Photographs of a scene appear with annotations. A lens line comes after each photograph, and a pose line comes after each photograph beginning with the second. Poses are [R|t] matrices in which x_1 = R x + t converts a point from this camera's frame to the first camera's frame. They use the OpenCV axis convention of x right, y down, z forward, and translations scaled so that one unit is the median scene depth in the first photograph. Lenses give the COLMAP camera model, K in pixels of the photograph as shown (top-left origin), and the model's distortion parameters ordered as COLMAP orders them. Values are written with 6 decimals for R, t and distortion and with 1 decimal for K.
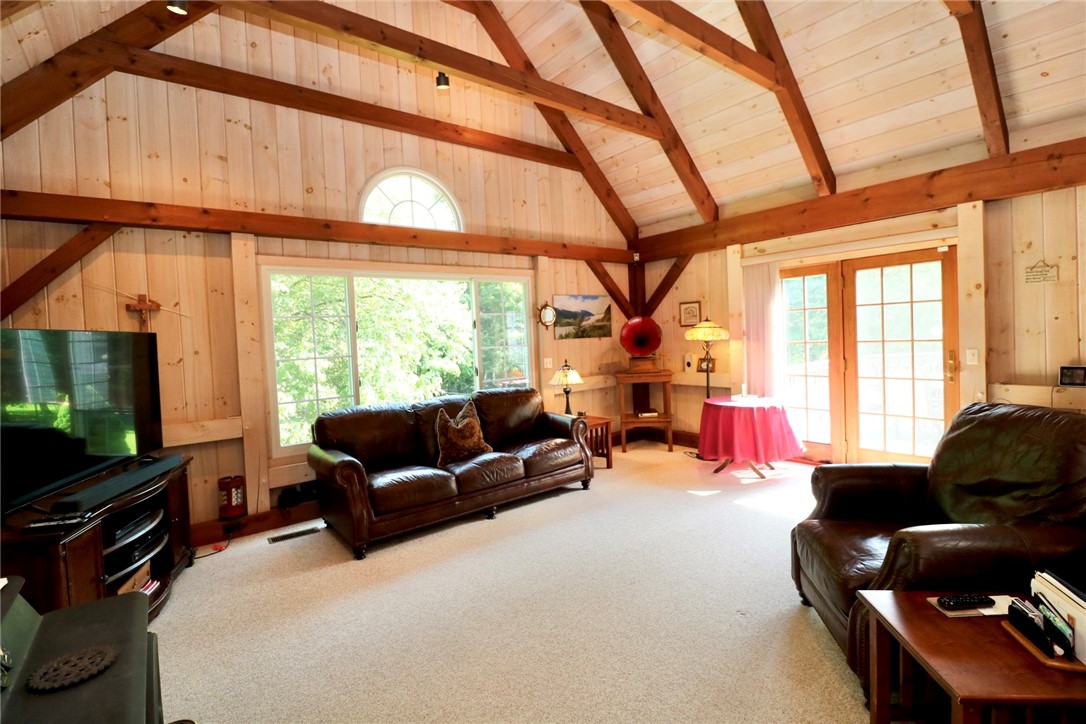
lens RADIAL K [[501.6, 0, 546.9], [0, 501.6, 353.0], [0, 0, 1]] dist [-0.001198, -0.011727]
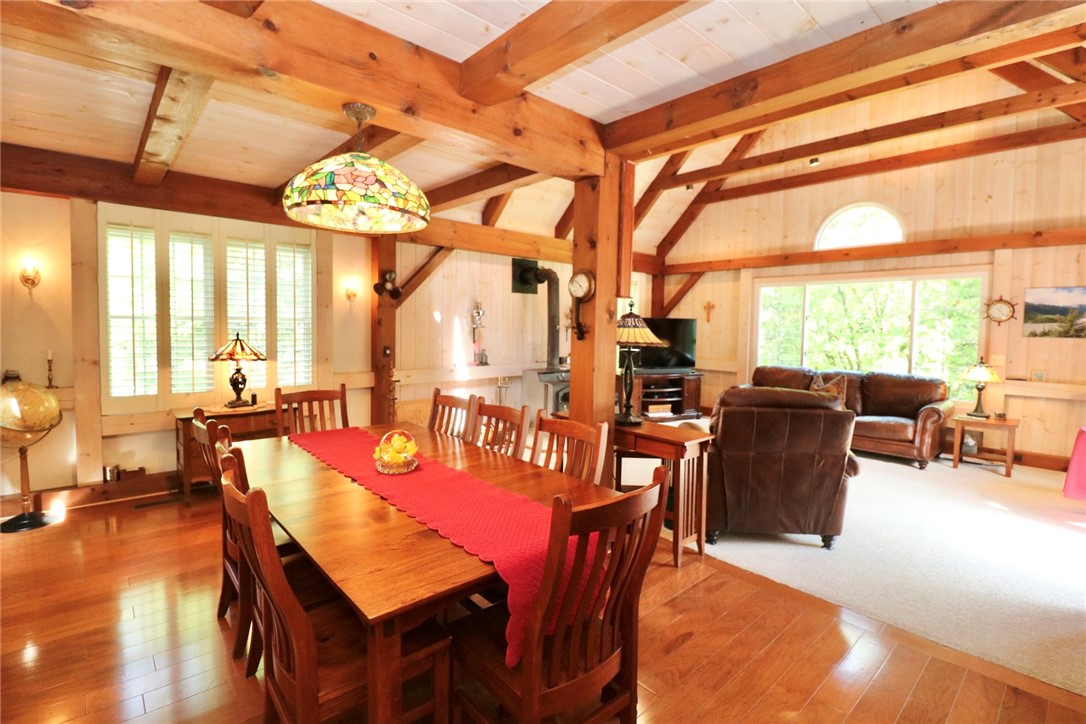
lens RADIAL K [[501.6, 0, 546.0], [0, 501.6, 351.0], [0, 0, 1]] dist [-0.001198, -0.011727]
pose [[0.074636, 0.096911, -0.992491, 1.142398], [-0.051914, 0.994295, 0.093183, -0.053289], [0.995859, 0.044570, 0.079241, 0.071830]]
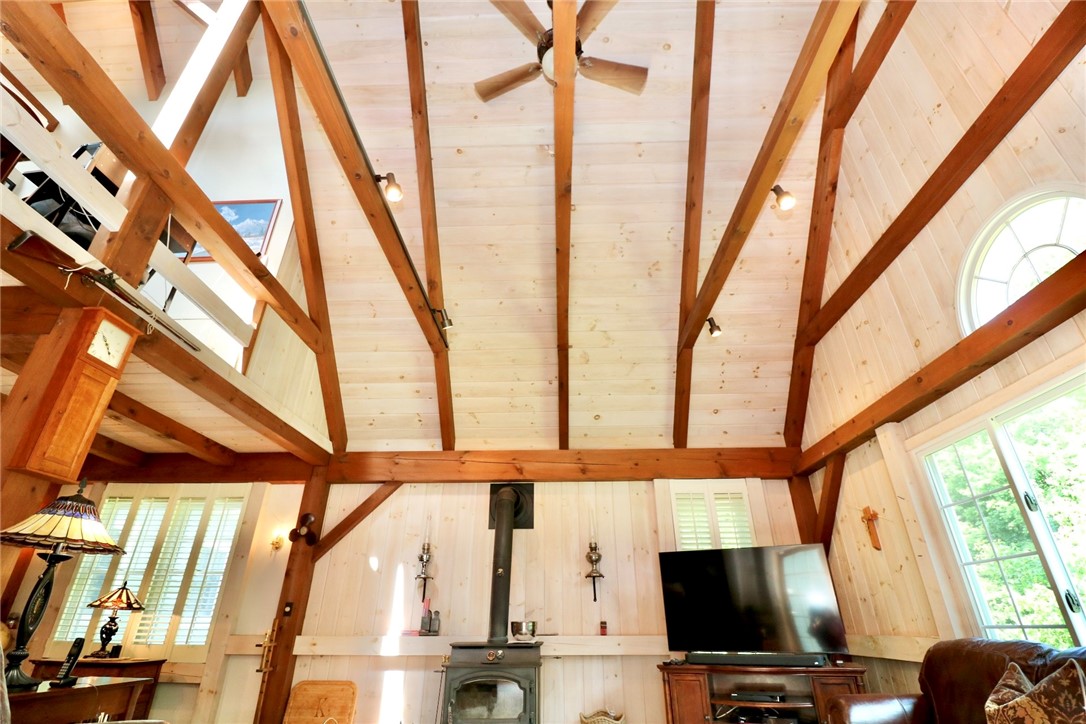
lens RADIAL K [[501.6, 0, 545.4], [0, 501.6, 351.8], [0, 0, 1]] dist [-0.001198, -0.011727]
pose [[-0.640692, -0.320733, -0.697599, 0.478060], [0.003736, 0.907258, -0.420559, 0.033935], [0.767789, -0.272055, -0.580075, 0.964171]]
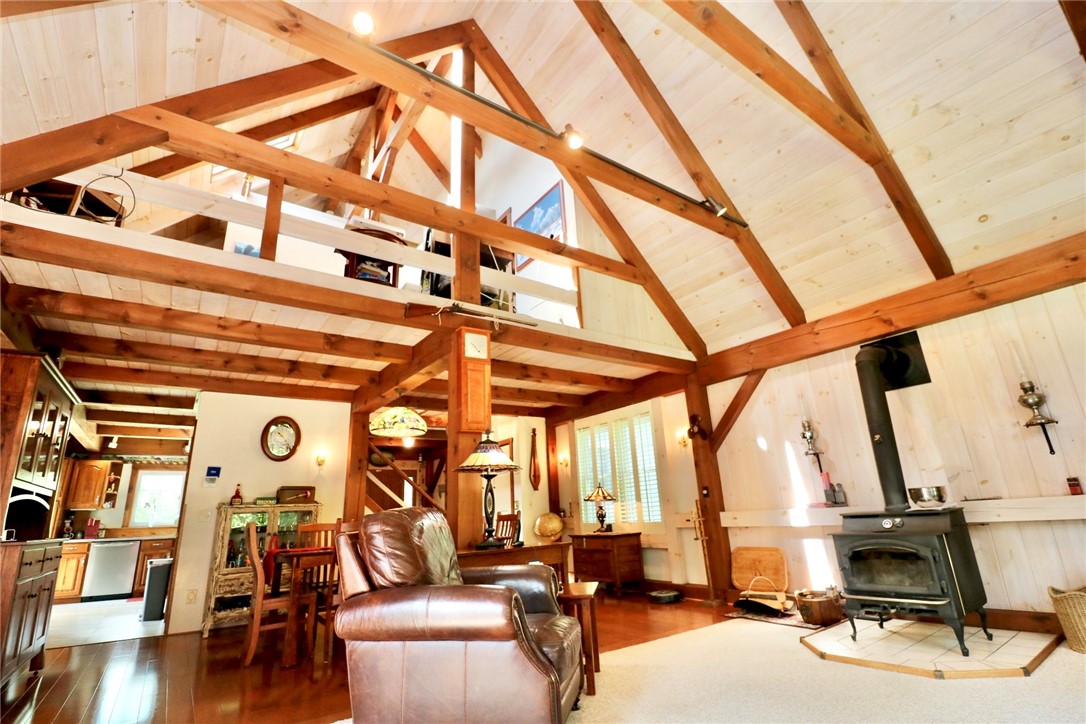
lens RADIAL K [[501.6, 0, 548.3], [0, 501.6, 352.0], [0, 0, 1]] dist [-0.001198, -0.011727]
pose [[-0.994678, 0.102177, 0.013252, 0.255651], [0.094695, 0.957281, -0.273213, 0.051473], [-0.040602, -0.270504, -0.961862, 1.107468]]
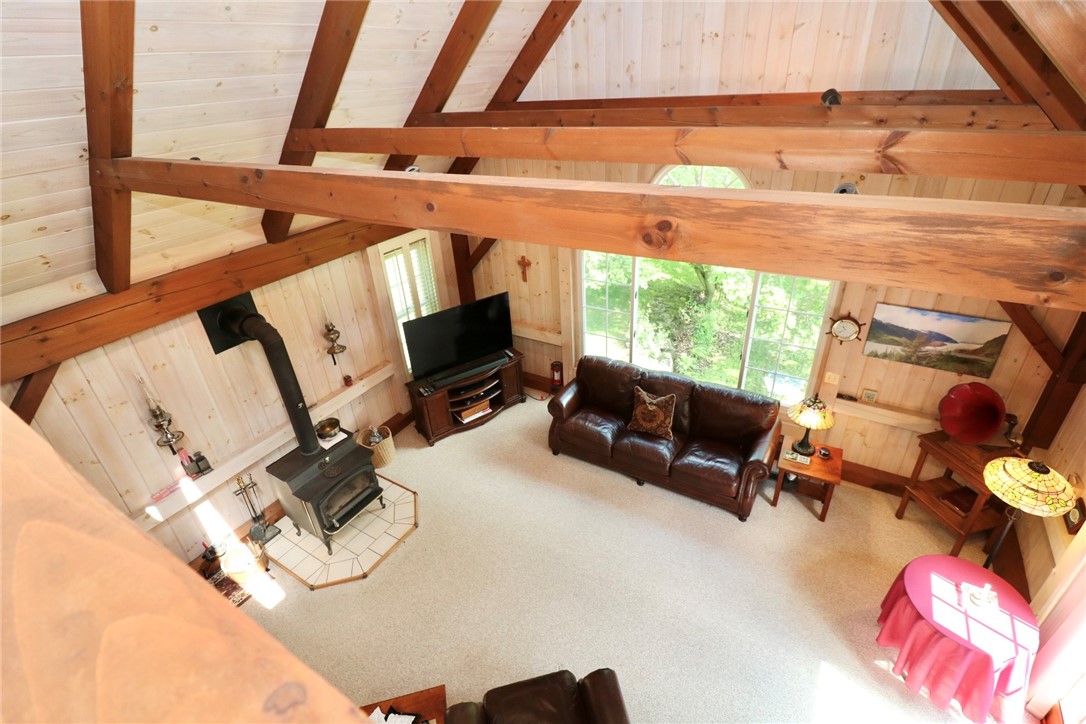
lens RADIAL K [[501.6, 0, 545.1], [0, 501.6, 353.8], [0, 0, 1]] dist [-0.001198, -0.011727]
pose [[0.348376, 0.477892, -0.806383, 0.634999], [0.006933, 0.858938, 0.512033, -0.578886], [0.937329, -0.183971, 0.295920, 0.394758]]
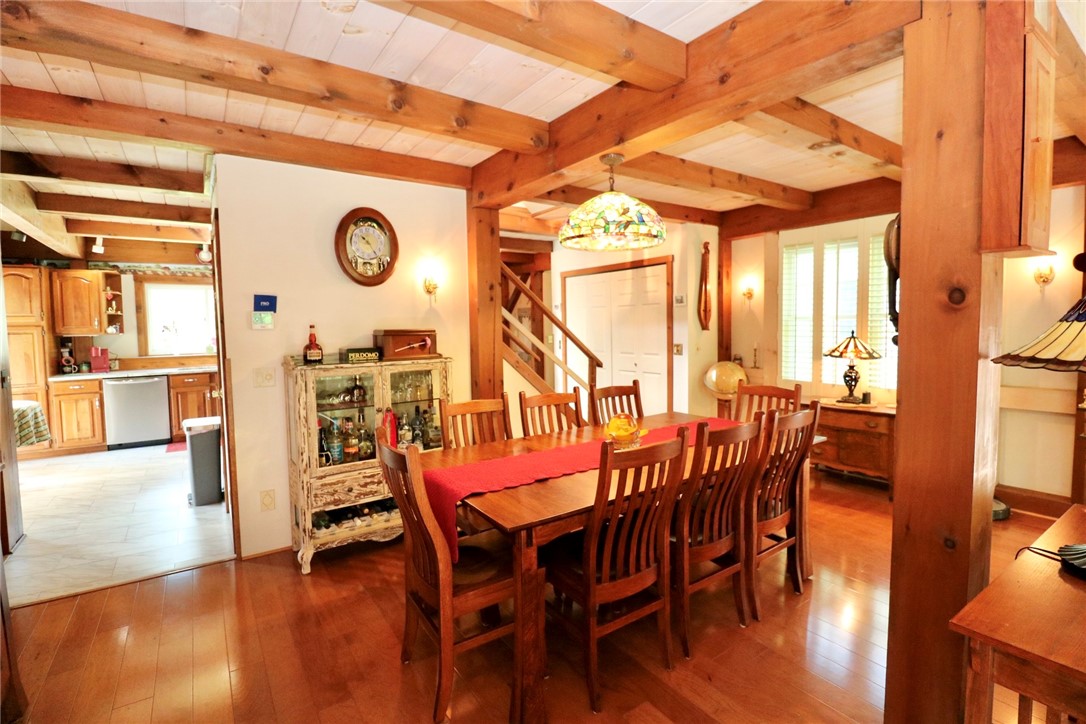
lens RADIAL K [[501.6, 0, 545.2], [0, 501.6, 349.6], [0, 0, 1]] dist [-0.001198, -0.011727]
pose [[-0.996626, 0.057907, 0.058159, 0.697457], [0.062766, 0.994356, 0.085538, -0.052203], [-0.052878, 0.088900, -0.994636, 0.555430]]
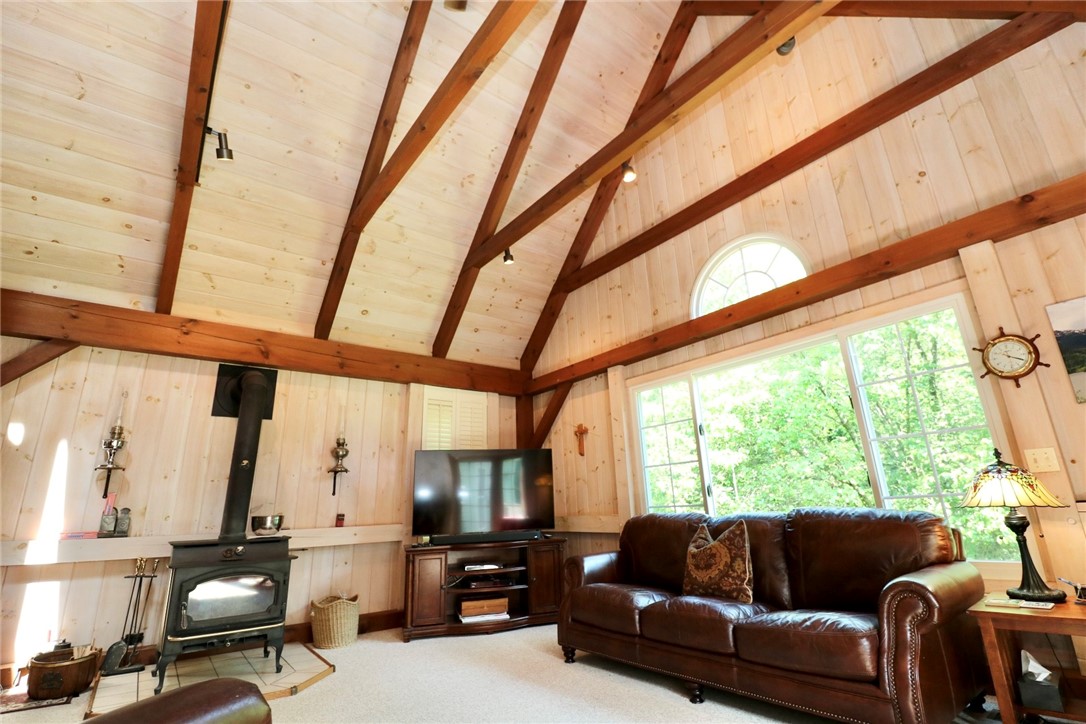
lens RADIAL K [[501.6, 0, 548.5], [0, 501.6, 350.9], [0, 0, 1]] dist [-0.001198, -0.011727]
pose [[-0.007719, -0.256302, -0.966566, 0.578671], [0.004945, 0.966573, -0.256343, 0.047230], [0.999958, -0.006758, -0.006194, 0.734419]]
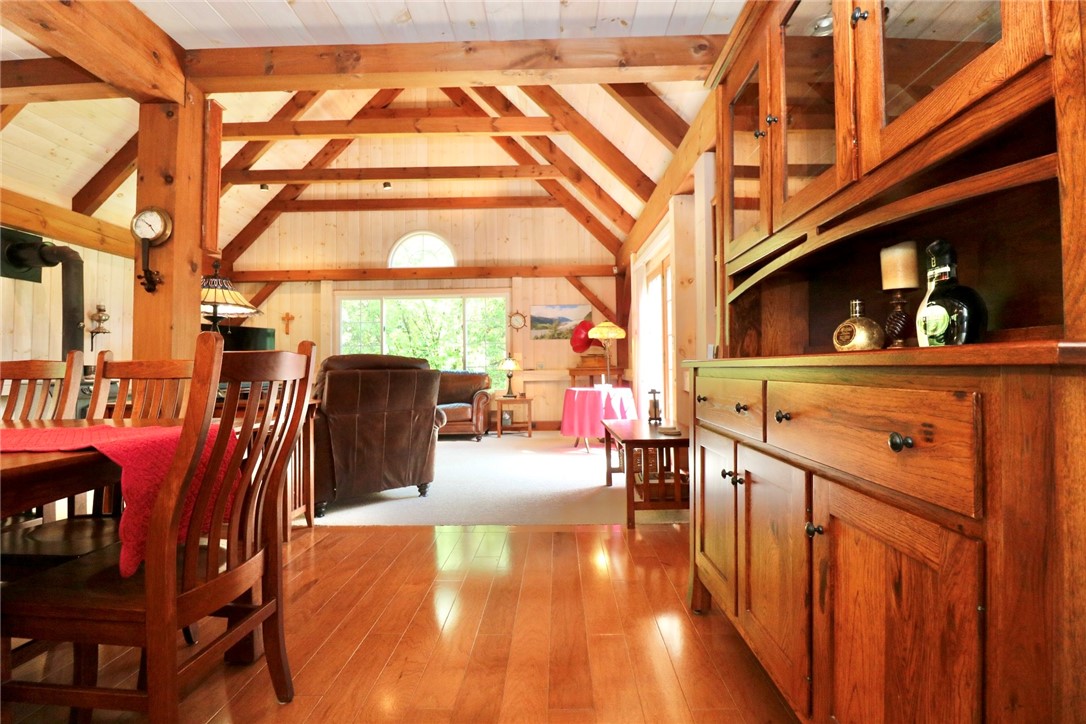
lens RADIAL K [[501.6, 0, 546.2], [0, 501.6, 354.4], [0, 0, 1]] dist [-0.001198, -0.011727]
pose [[0.775524, 0.017127, -0.631086, 1.156317], [-0.043464, 0.998709, -0.026308, 0.058690], [0.629821, 0.047832, 0.775266, 0.022410]]
